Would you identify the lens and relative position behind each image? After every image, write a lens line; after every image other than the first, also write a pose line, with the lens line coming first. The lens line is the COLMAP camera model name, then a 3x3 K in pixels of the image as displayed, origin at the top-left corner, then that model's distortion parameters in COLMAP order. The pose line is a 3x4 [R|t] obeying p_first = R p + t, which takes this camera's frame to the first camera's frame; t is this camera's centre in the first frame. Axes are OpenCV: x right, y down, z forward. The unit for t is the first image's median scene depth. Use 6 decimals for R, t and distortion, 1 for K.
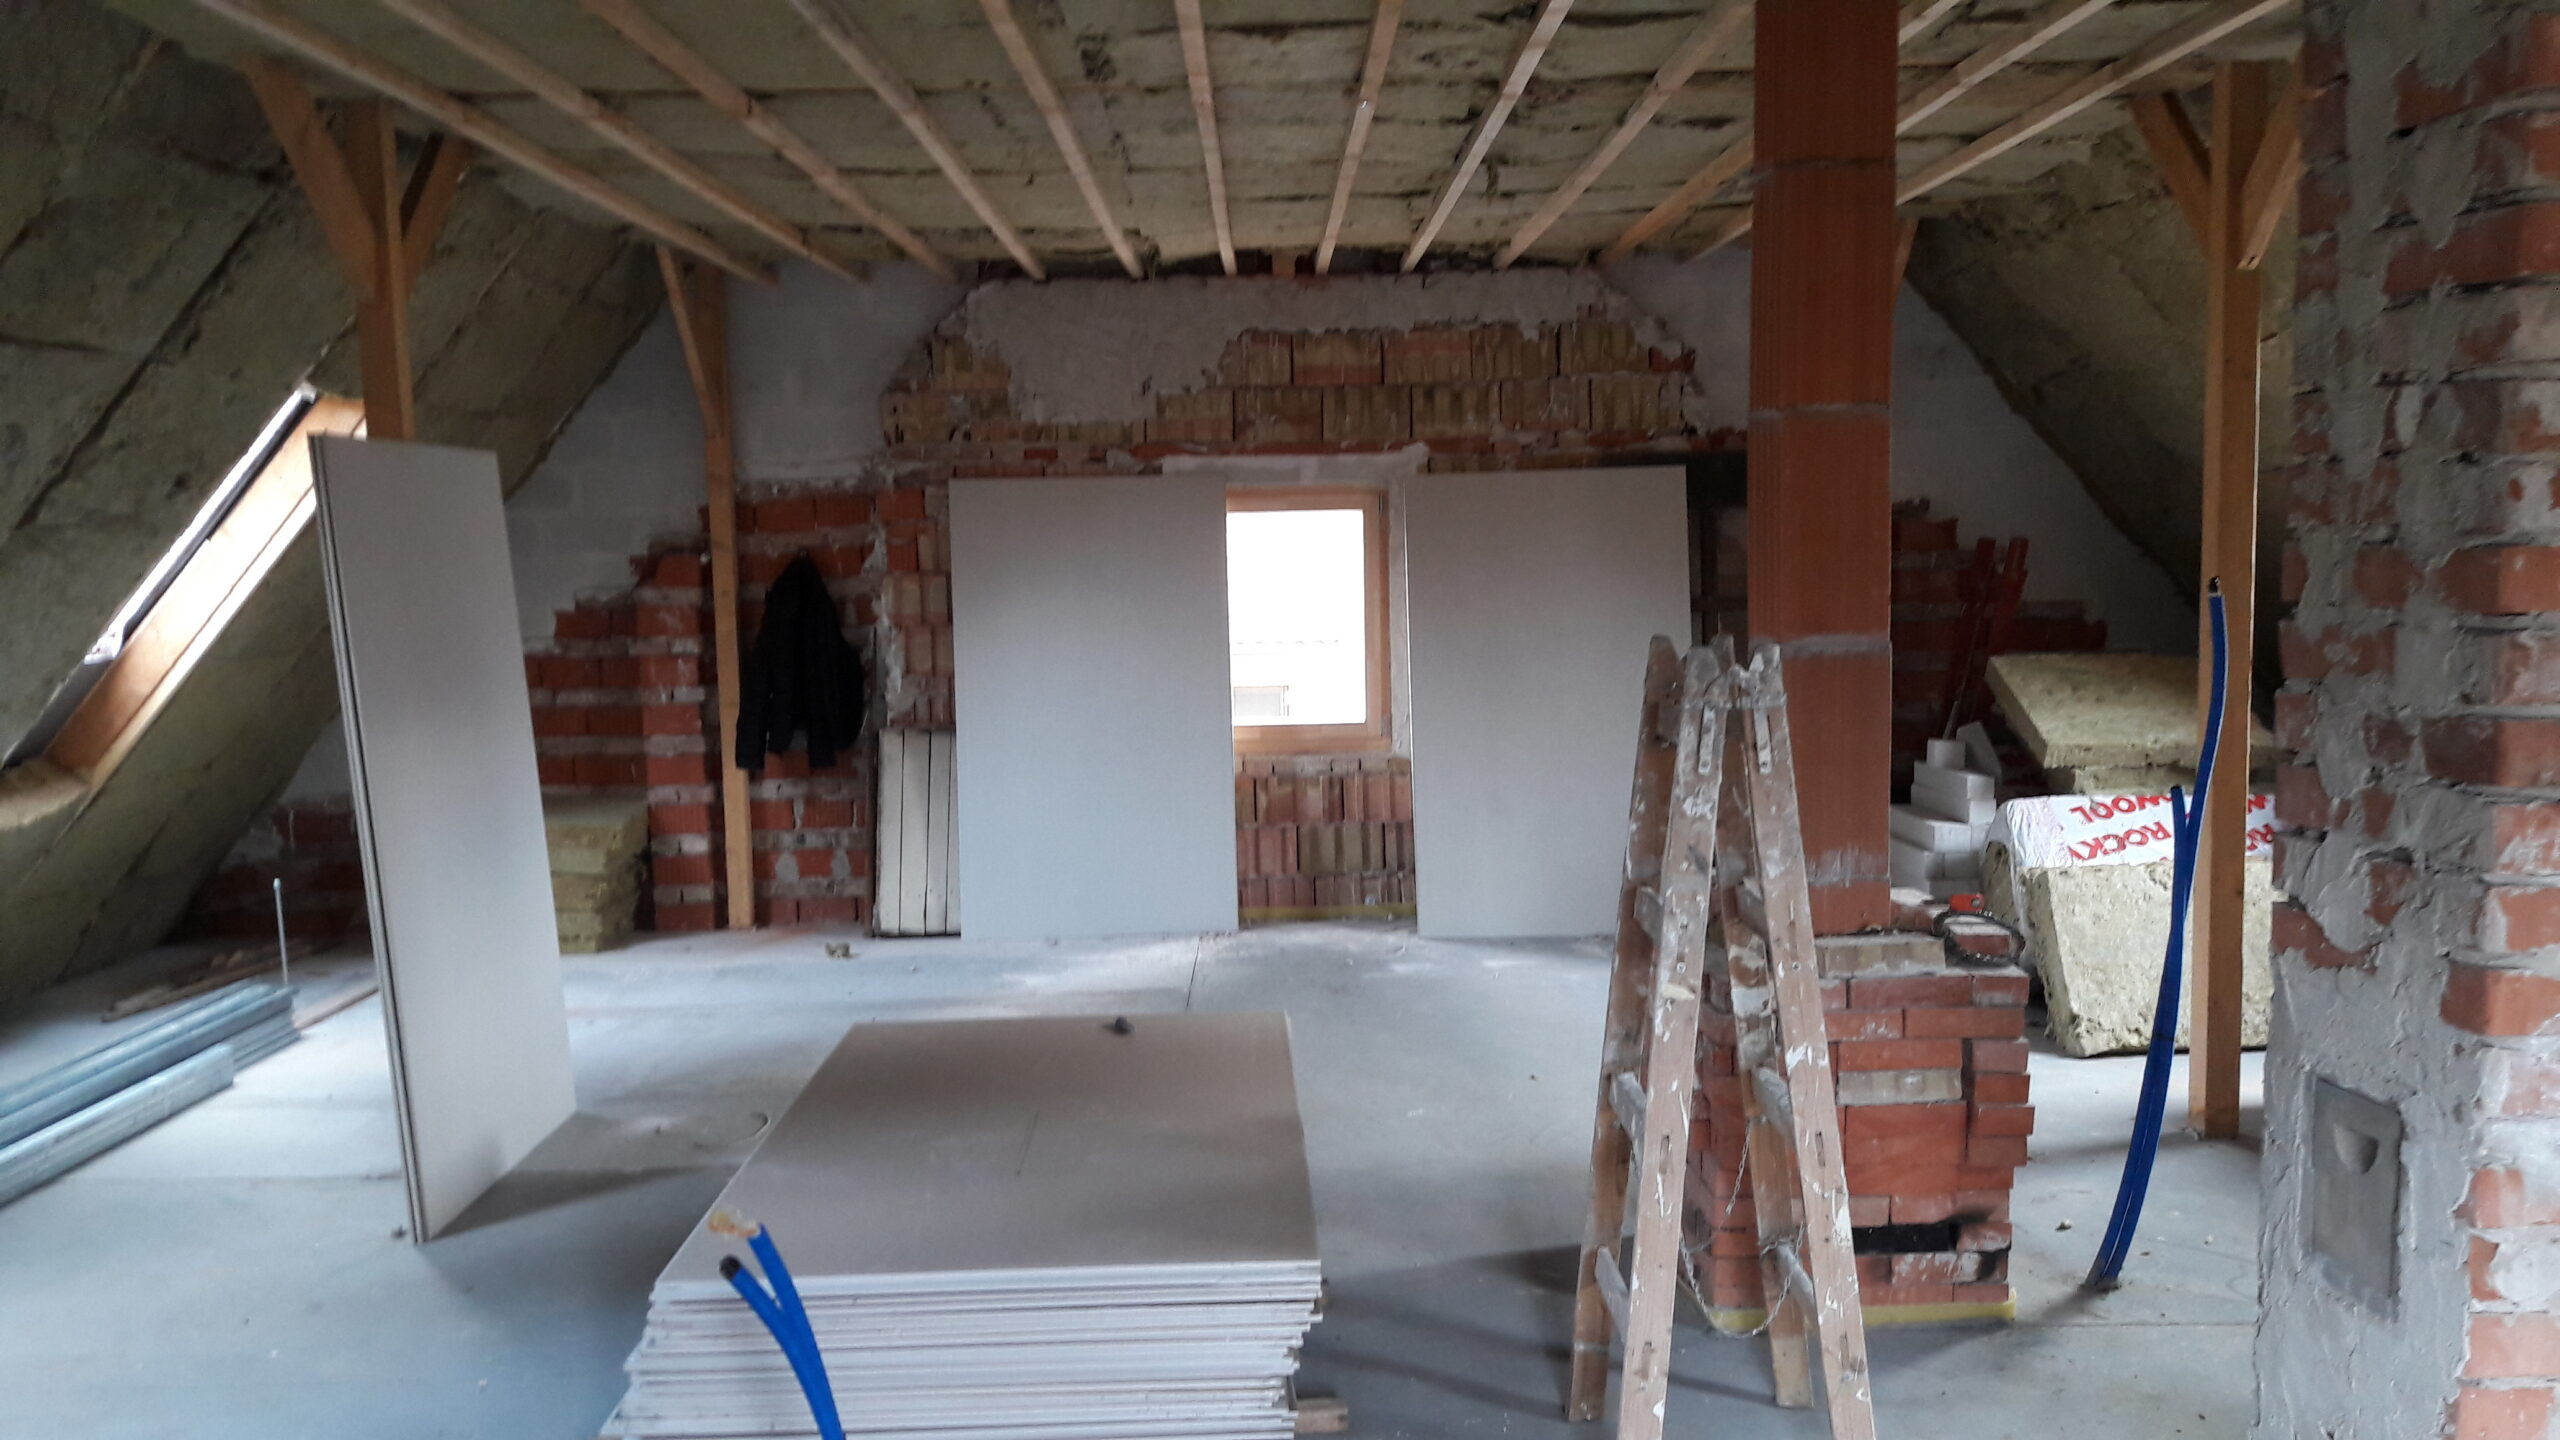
lens RADIAL K [[2130.8, 0, 1275.7], [0, 2130.8, 745.4], [0, 0, 1]] dist [0.028667, -0.094732]
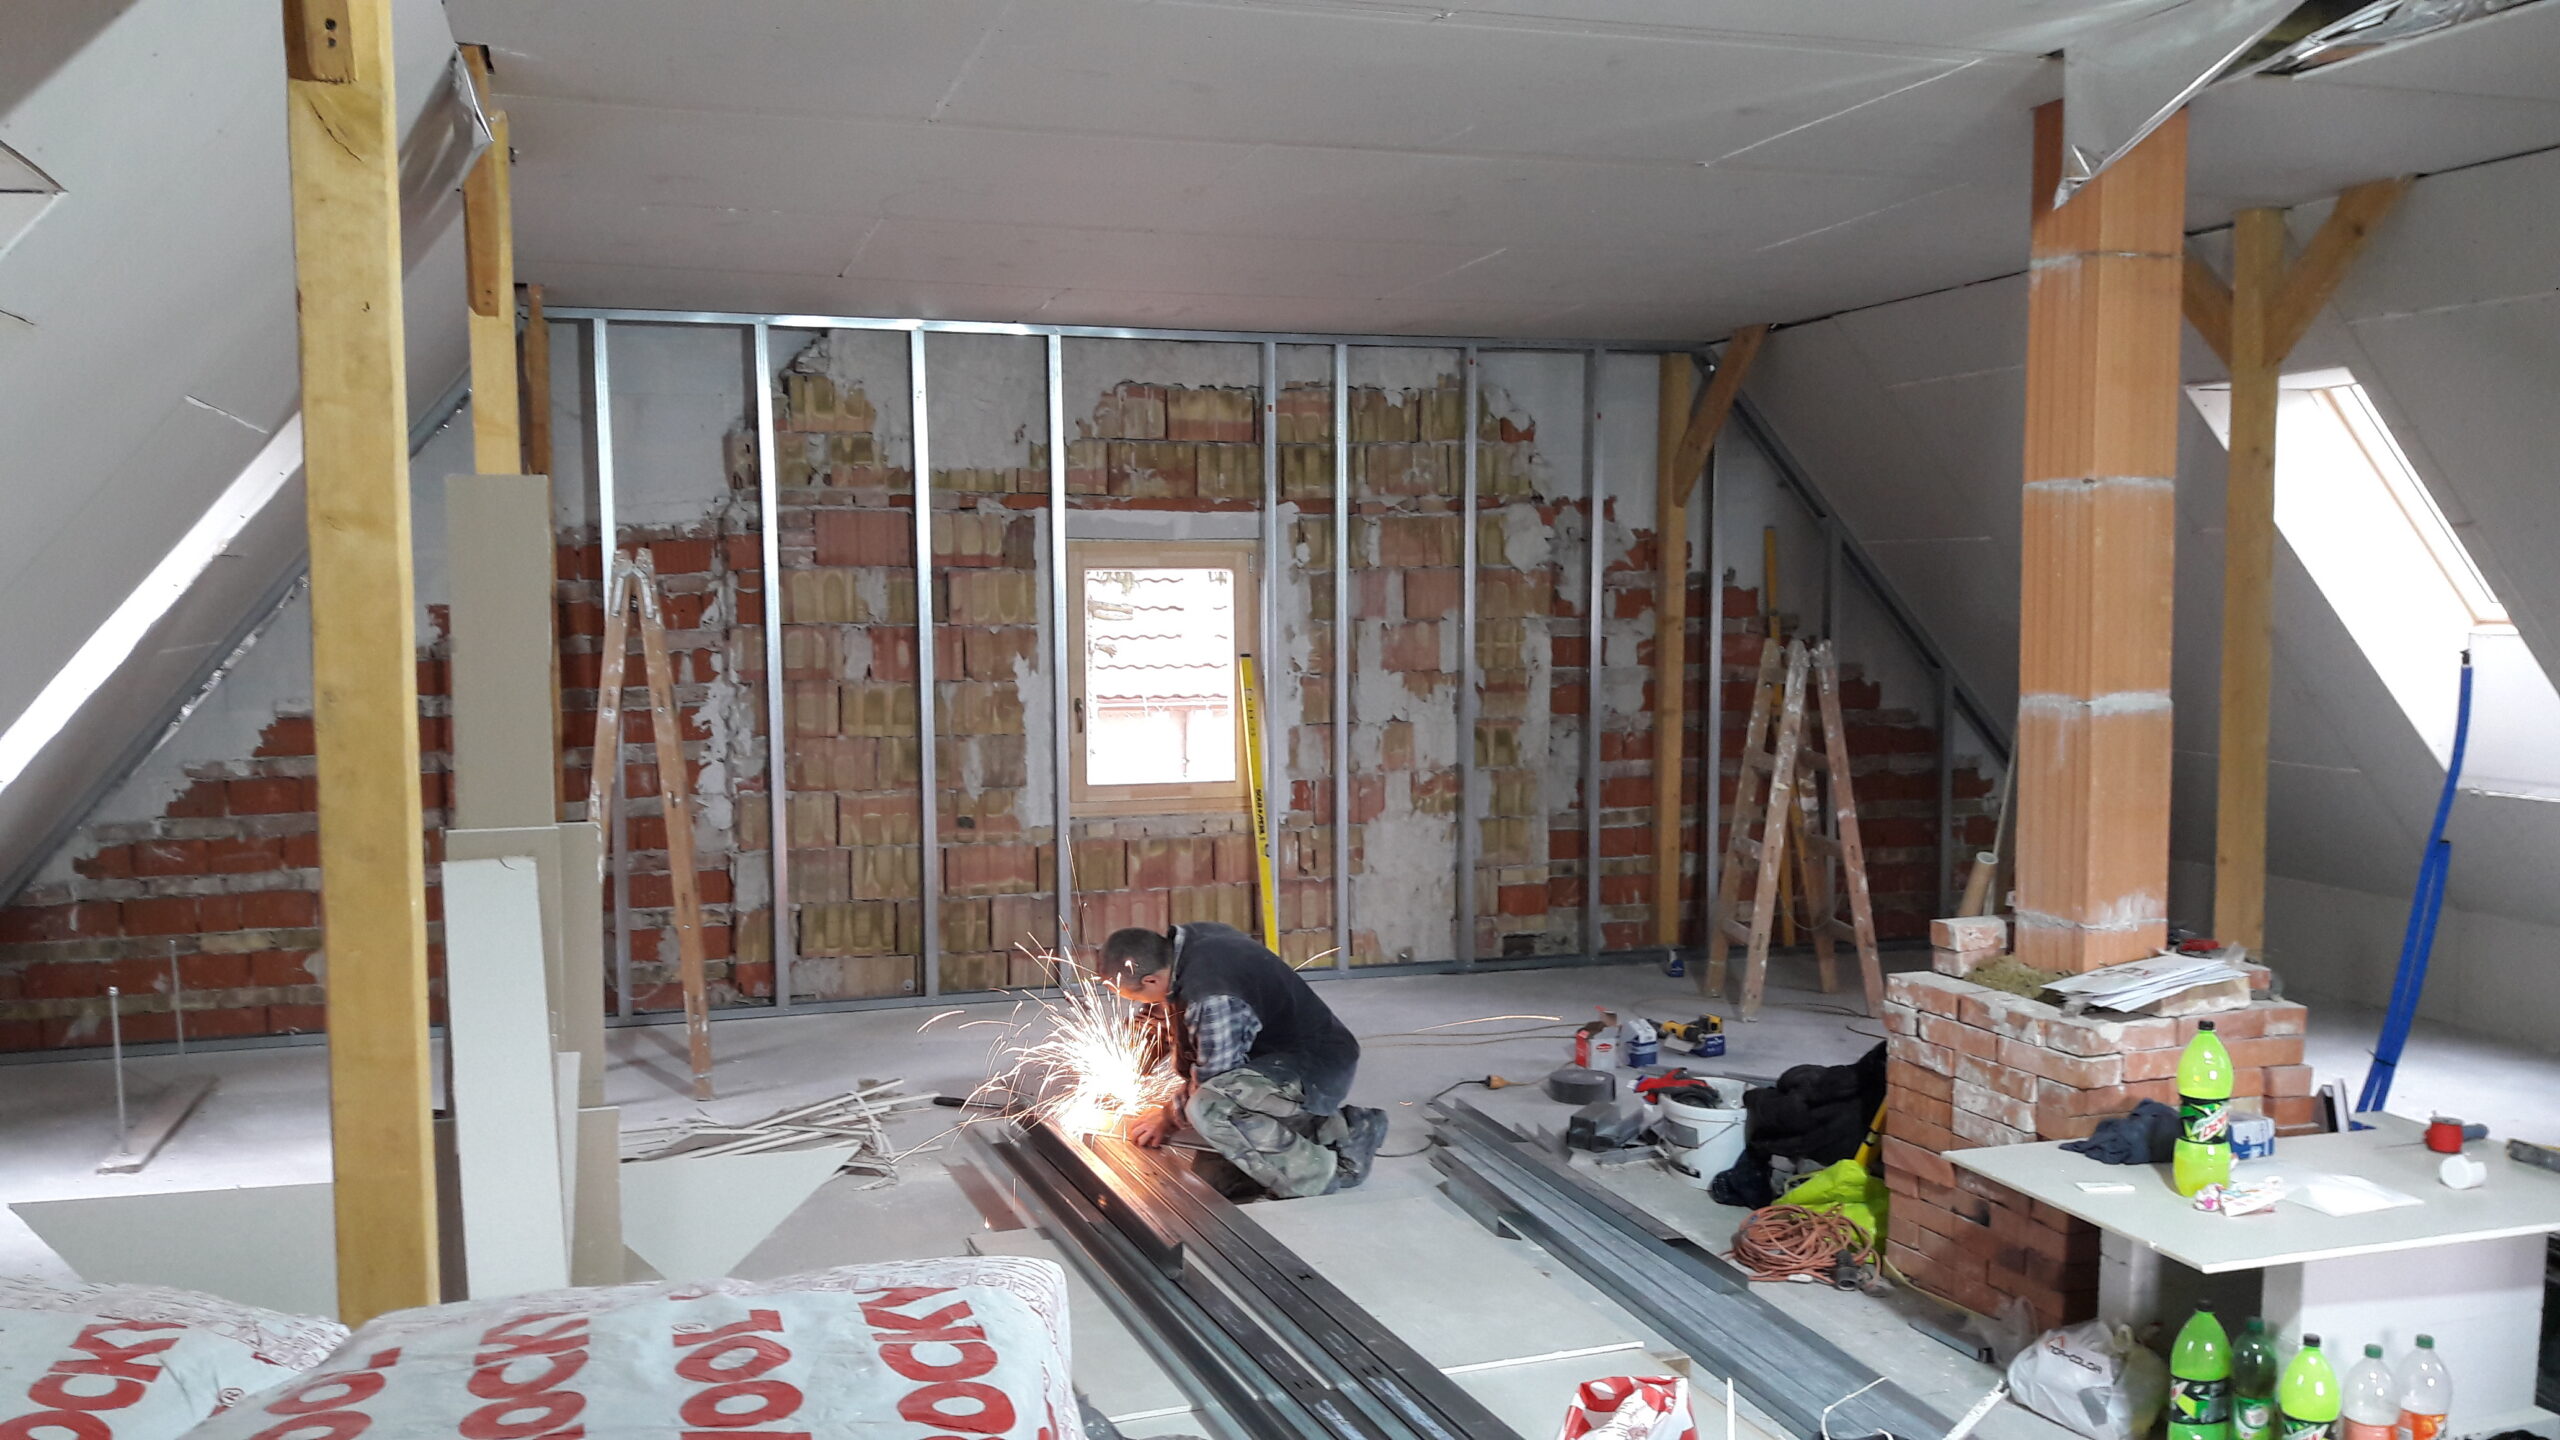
lens RADIAL K [[2130.8, 0, 1268.9], [0, 2130.8, 702.6], [0, 0, 1]] dist [0.028667, -0.094732]
pose [[0.951854, 0.002183, 0.306543, -0.248075], [0.012567, 0.998856, -0.046136, -0.002098], [-0.306293, 0.047767, 0.950738, 0.058335]]
